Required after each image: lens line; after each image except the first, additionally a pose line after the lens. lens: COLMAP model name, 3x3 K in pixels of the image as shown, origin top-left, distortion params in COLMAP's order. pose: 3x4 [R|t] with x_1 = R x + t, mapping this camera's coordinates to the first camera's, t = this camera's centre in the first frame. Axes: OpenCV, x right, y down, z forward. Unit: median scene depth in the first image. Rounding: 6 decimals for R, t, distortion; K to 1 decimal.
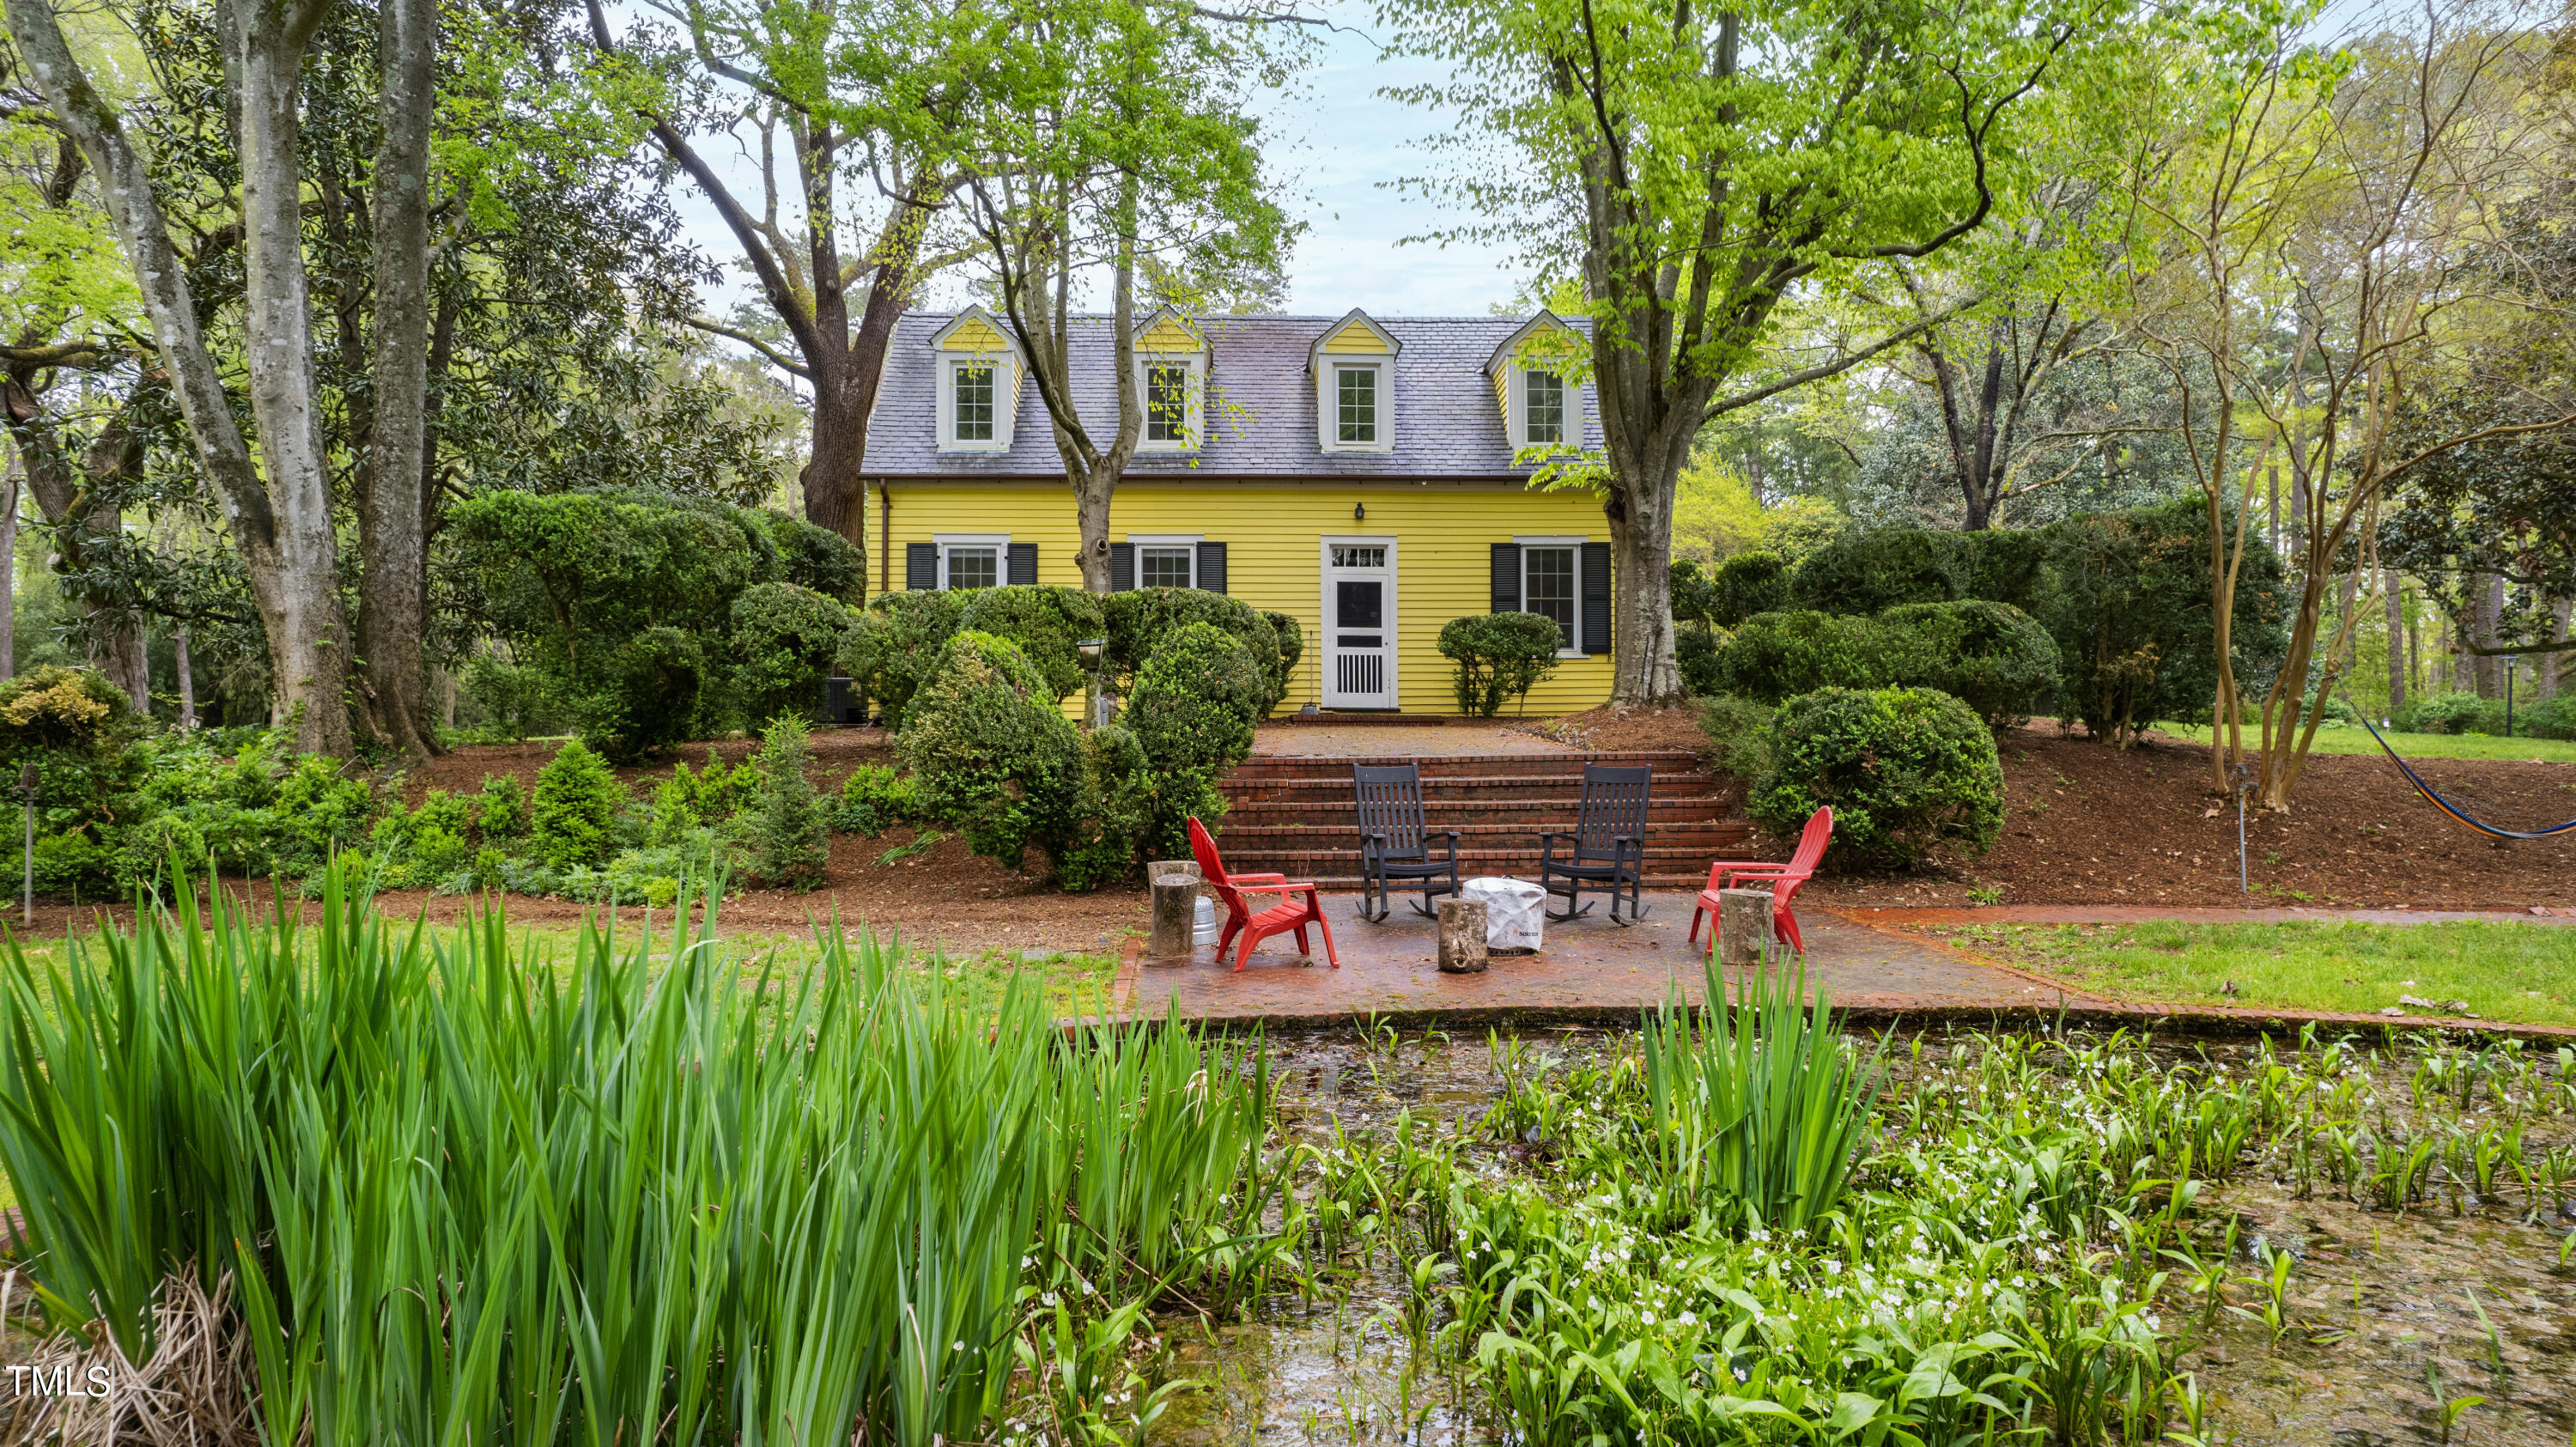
lens RADIAL K [[1665.0, 0, 1287.6], [0, 1665.0, 706.3], [0, 0, 1]] dist [-0.020145, 0.009205]
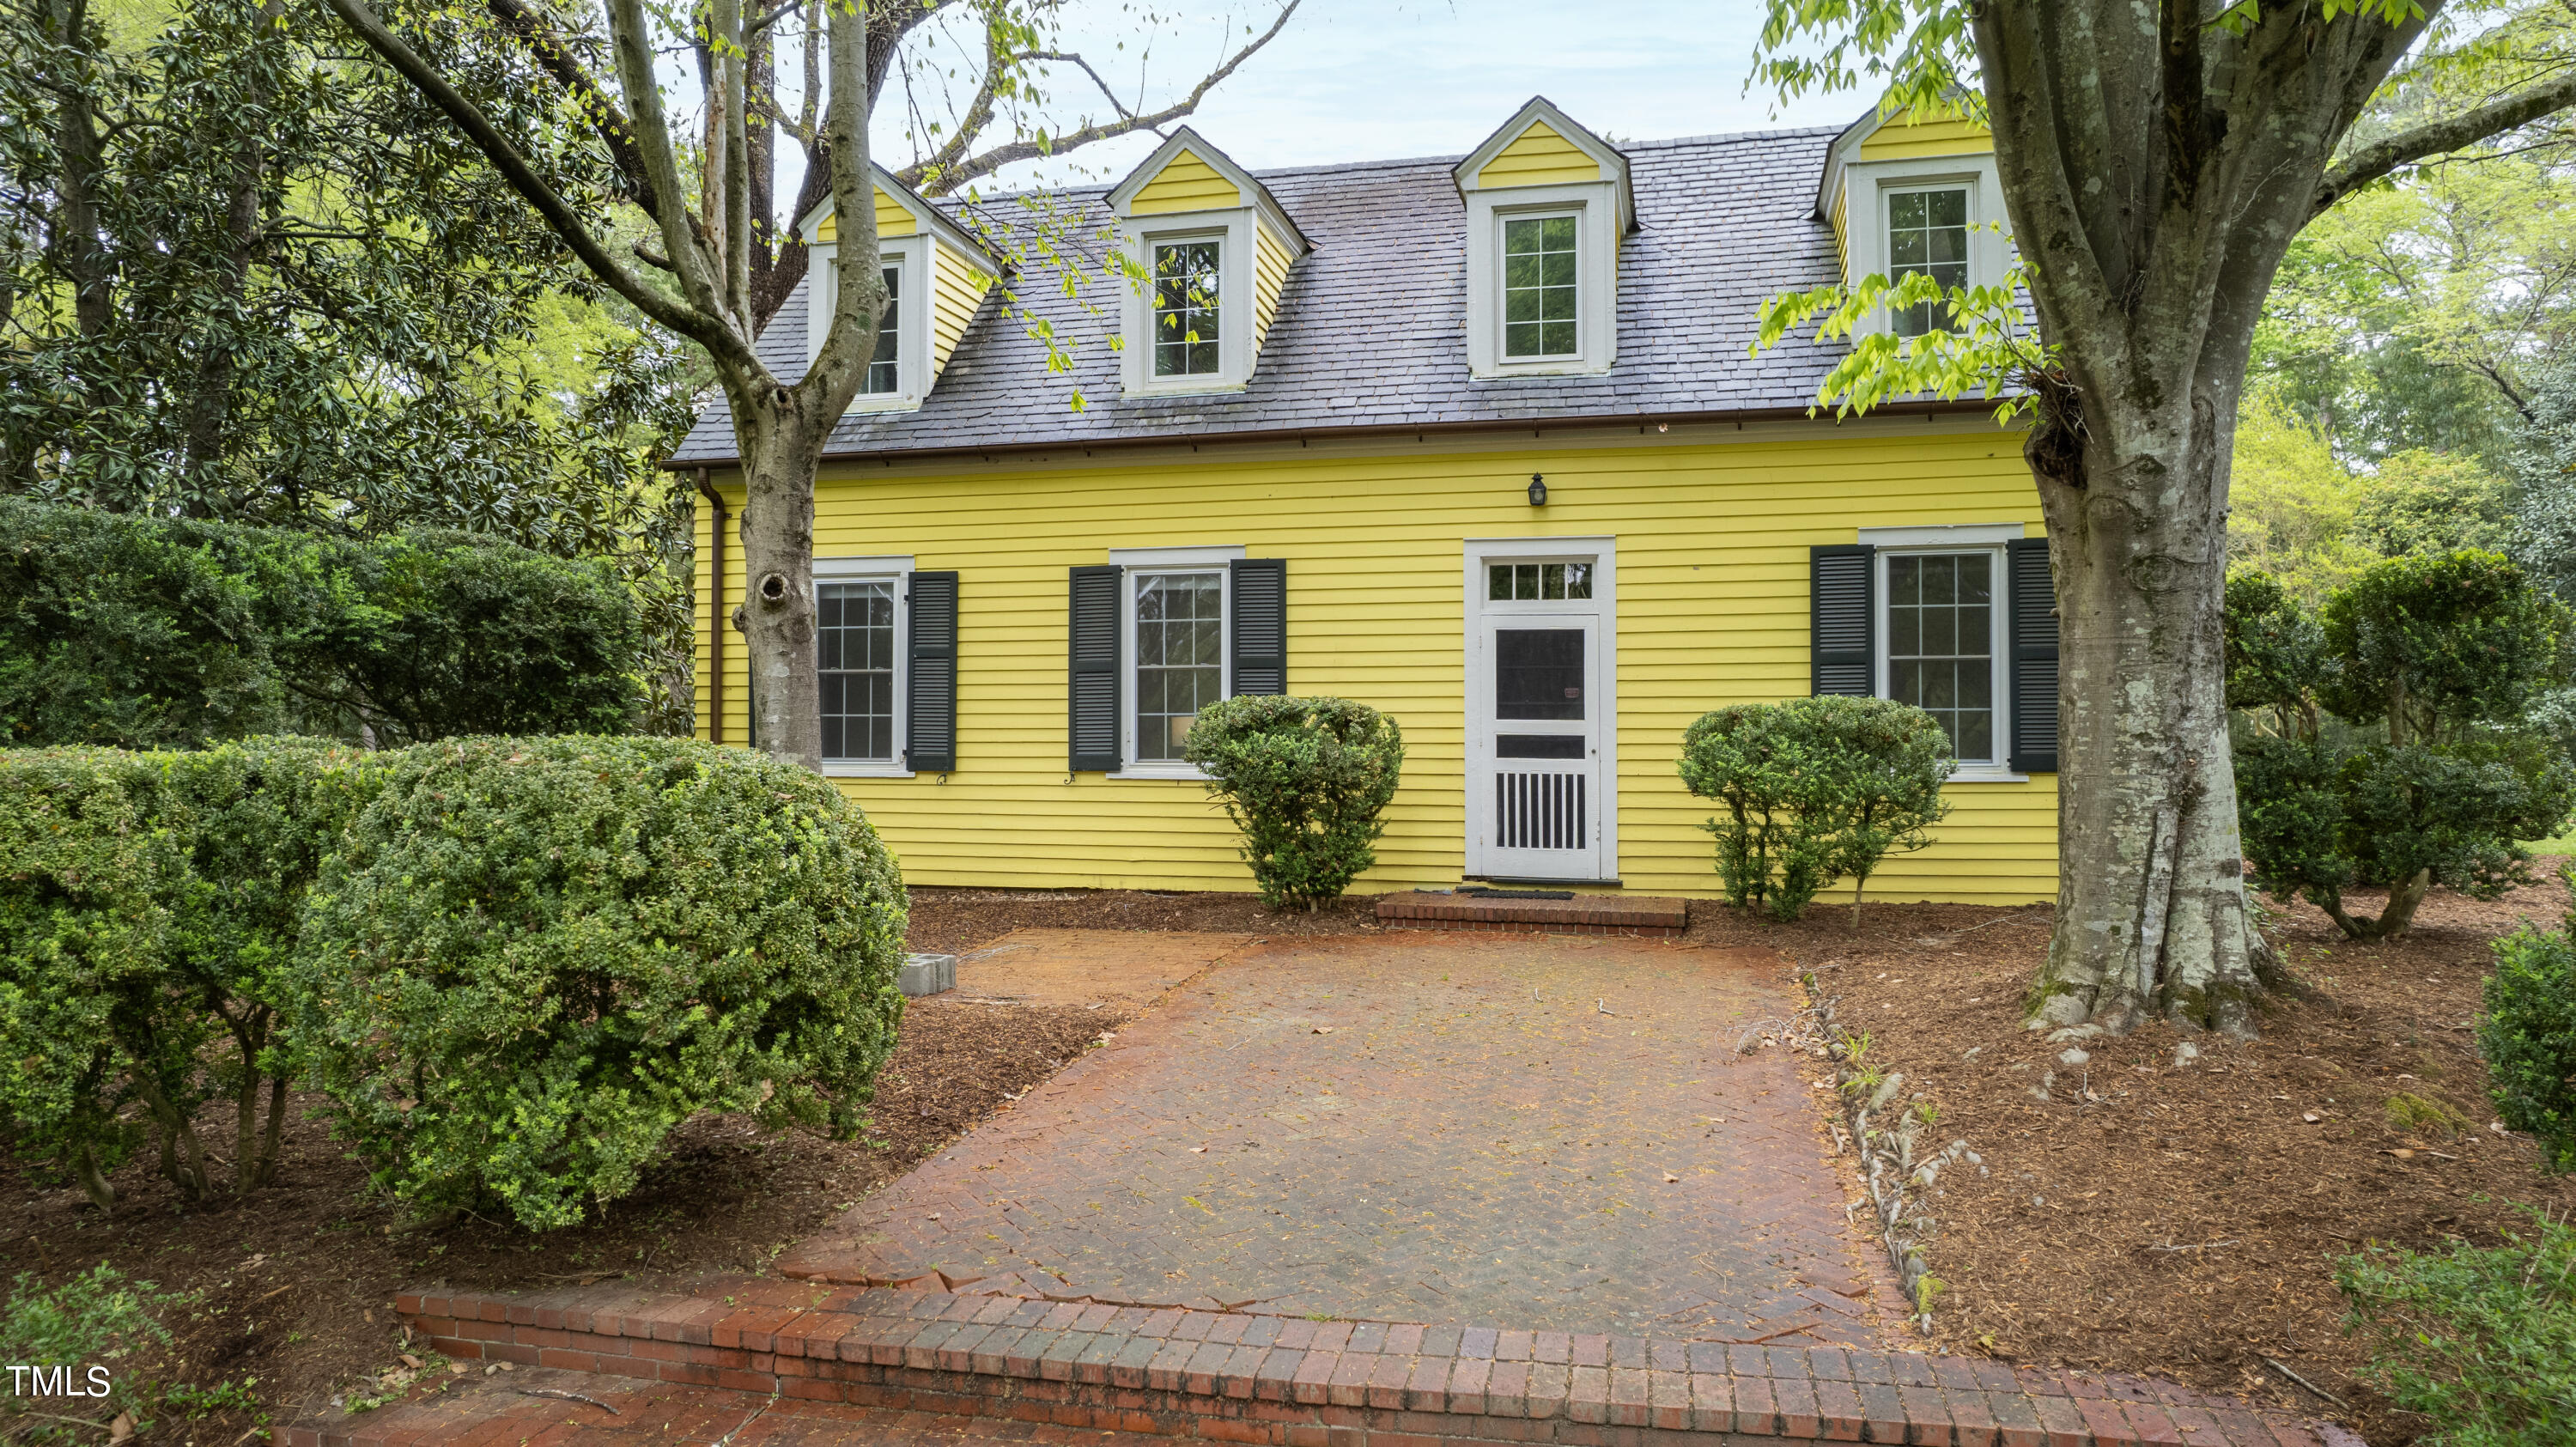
lens RADIAL K [[1665.0, 0, 1292.6], [0, 1665.0, 722.3], [0, 0, 1]] dist [-0.020145, 0.009205]
pose [[0.962768, -0.001591, -0.270325, 0.108355], [0.004188, 0.999950, 0.009030, -0.051541], [0.270297, -0.009826, 0.962727, 0.490178]]
